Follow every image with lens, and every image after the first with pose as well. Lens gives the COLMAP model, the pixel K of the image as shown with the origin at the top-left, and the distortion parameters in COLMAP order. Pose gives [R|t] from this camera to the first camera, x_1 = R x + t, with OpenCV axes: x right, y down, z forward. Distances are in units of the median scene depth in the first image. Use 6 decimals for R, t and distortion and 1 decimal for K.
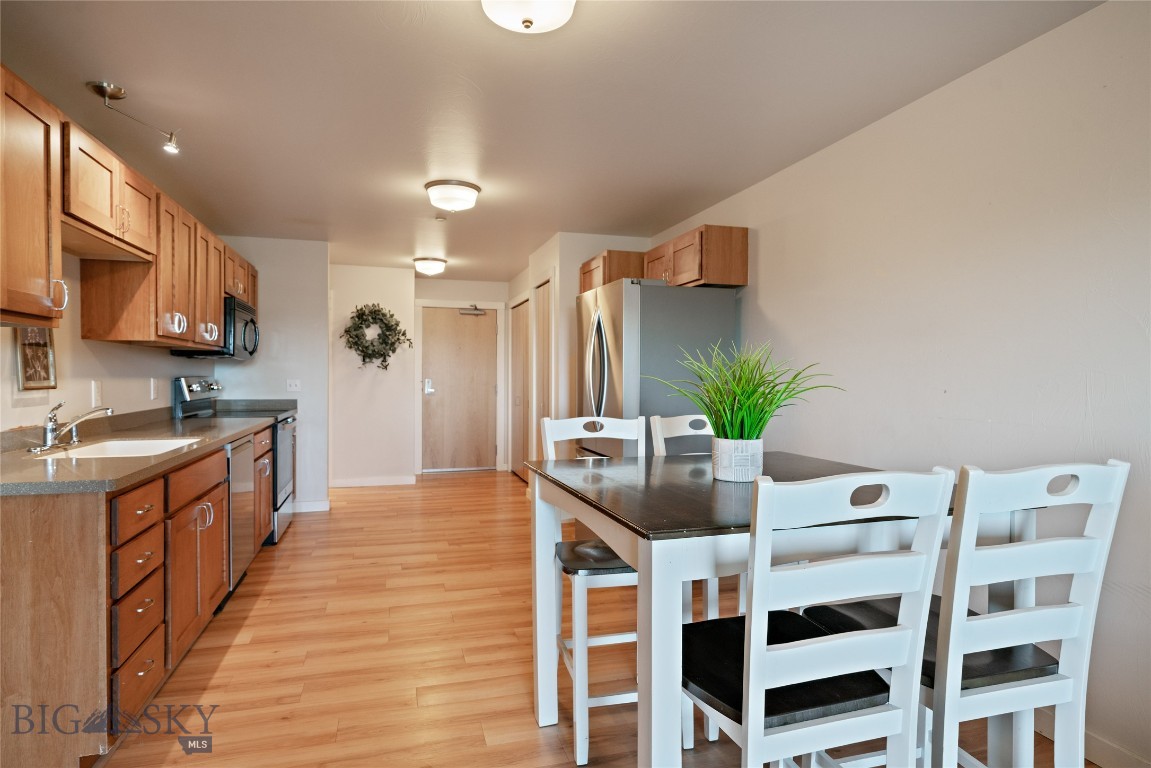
lens RADIAL K [[631.7, 0, 573.7], [0, 631.7, 383.3], [0, 0, 1]] dist [0.003739, 0.002219]
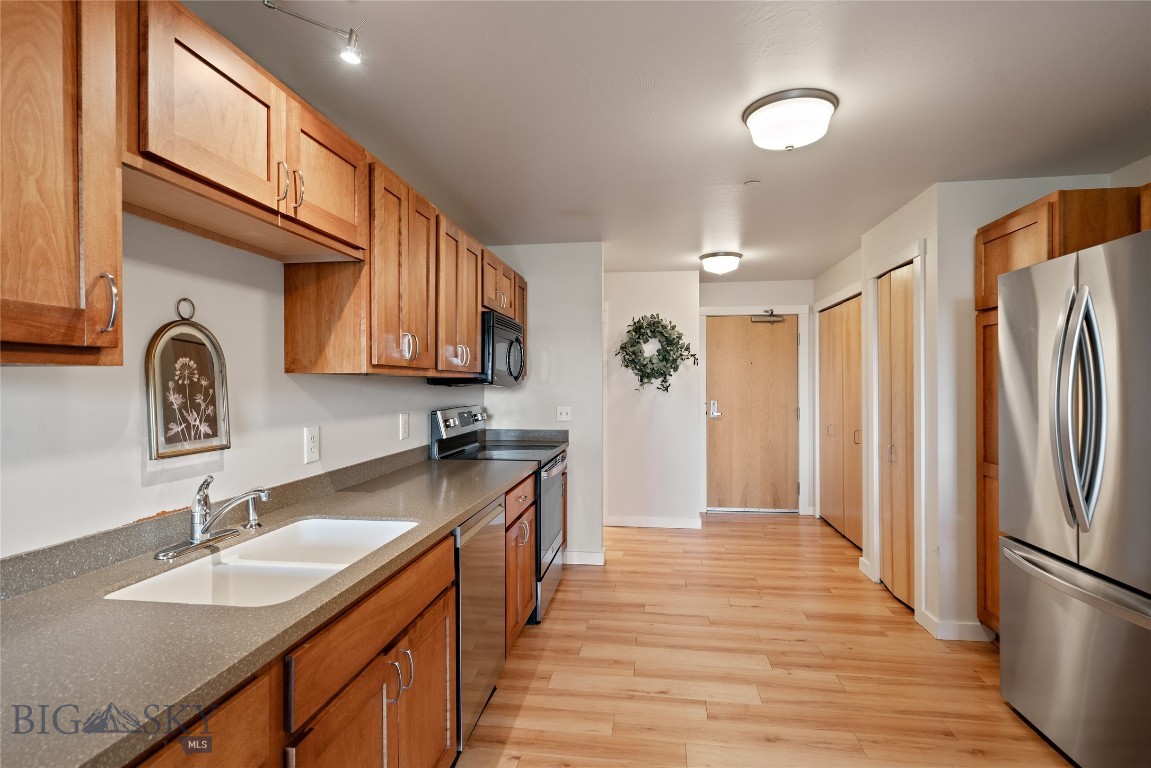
lens RADIAL K [[595.2, 0, 567.8], [0, 595.2, 383.4], [0, 0, 1]] dist [0.011596, -0.000791]
pose [[0.907194, -0.007587, -0.420645, -0.127784], [0.001242, 0.999881, -0.015356, -0.031504], [0.420711, 0.013409, 0.907096, 0.345398]]
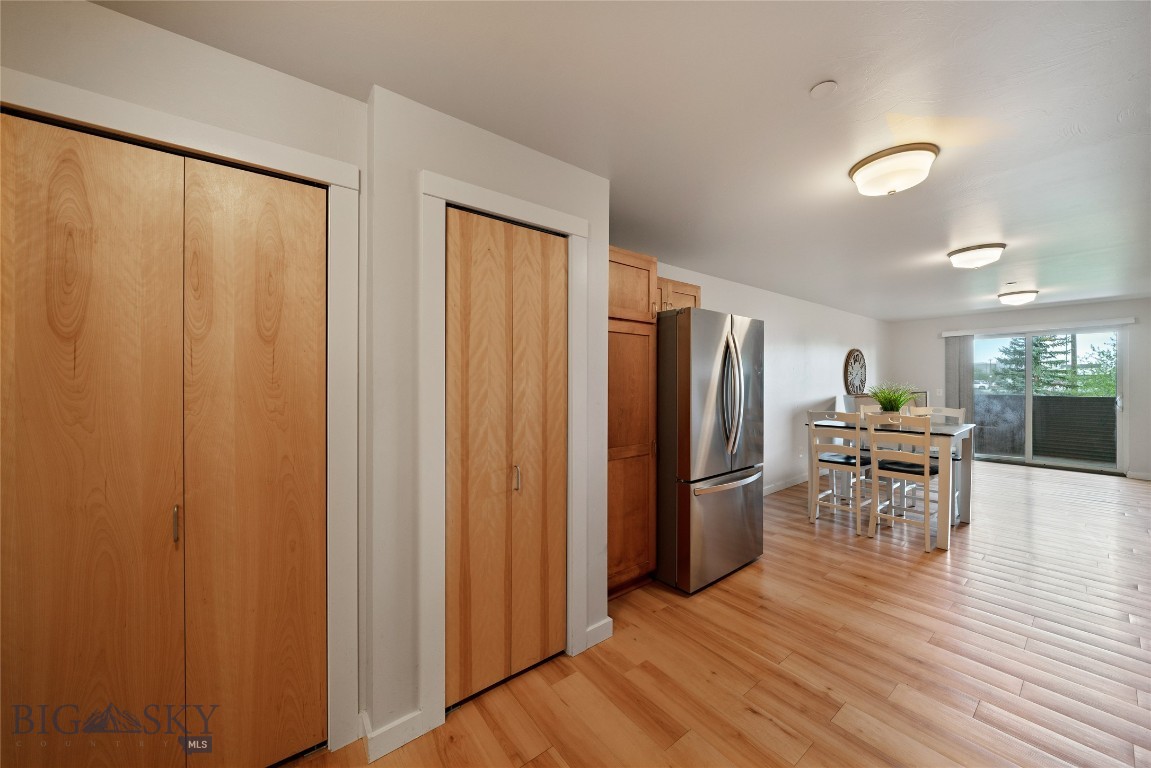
lens RADIAL K [[401.5, 0, 572.8], [0, 401.5, 381.3], [0, 0, 1]] dist [-0.002483, 0.000038]
pose [[-0.360284, -0.000069, 0.932842, -0.457892], [0.017372, 0.999826, 0.006783, -0.046715], [-0.932681, 0.018649, -0.360221, 1.382820]]
